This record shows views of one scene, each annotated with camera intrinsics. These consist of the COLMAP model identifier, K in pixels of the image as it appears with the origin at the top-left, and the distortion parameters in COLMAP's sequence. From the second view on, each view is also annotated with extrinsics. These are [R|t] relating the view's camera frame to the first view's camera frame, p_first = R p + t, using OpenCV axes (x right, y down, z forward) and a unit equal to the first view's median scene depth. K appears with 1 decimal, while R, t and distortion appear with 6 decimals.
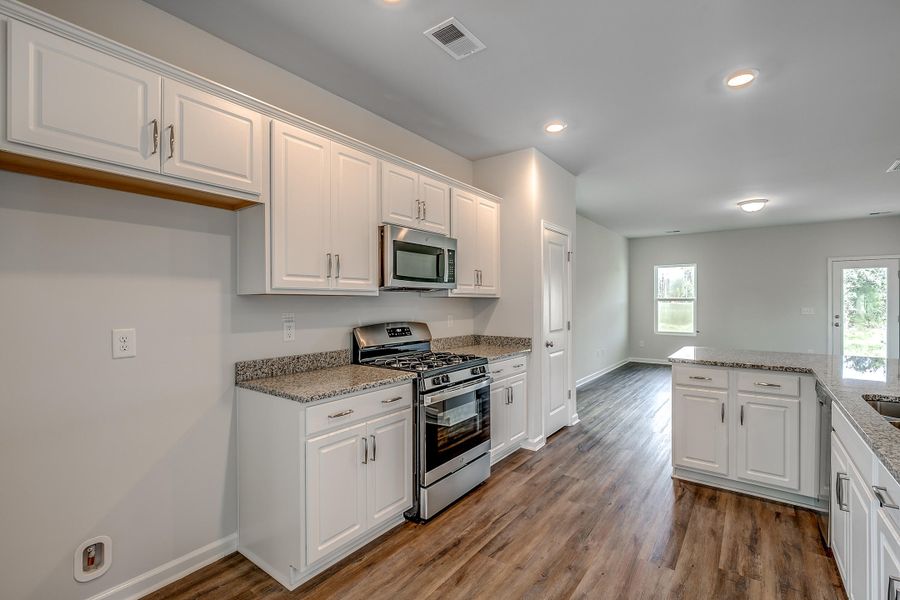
lens RADIAL K [[412.1, 0, 453.2], [0, 412.1, 298.2], [0, 0, 1]] dist [0.002758, -0.000780]
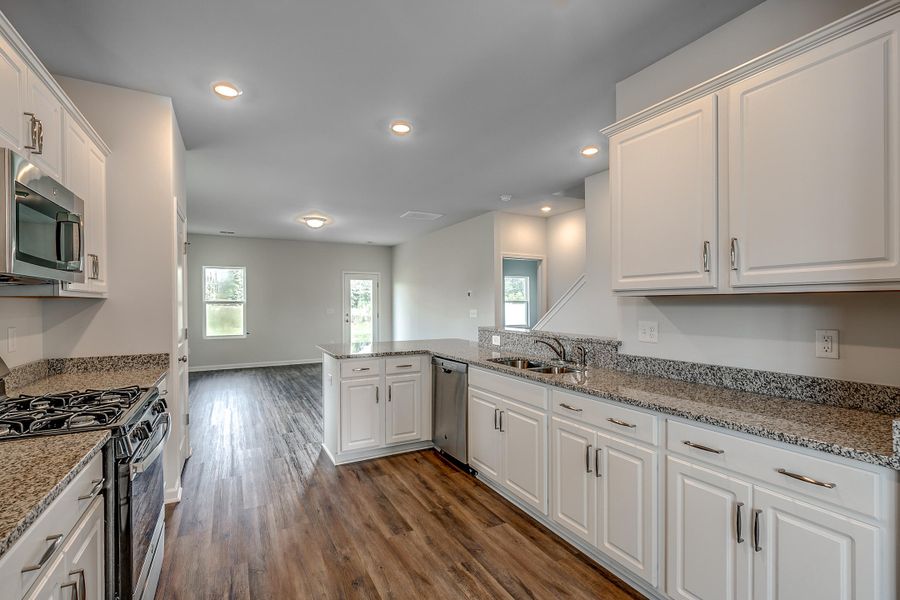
lens RADIAL K [[412.1, 0, 452.7], [0, 412.1, 302.0], [0, 0, 1]] dist [0.002758, -0.000780]
pose [[0.424752, 0.002140, 0.905307, -0.333508], [-0.004218, 0.999991, -0.000385, 0.003650], [-0.905300, -0.003655, 0.424758, 0.272611]]
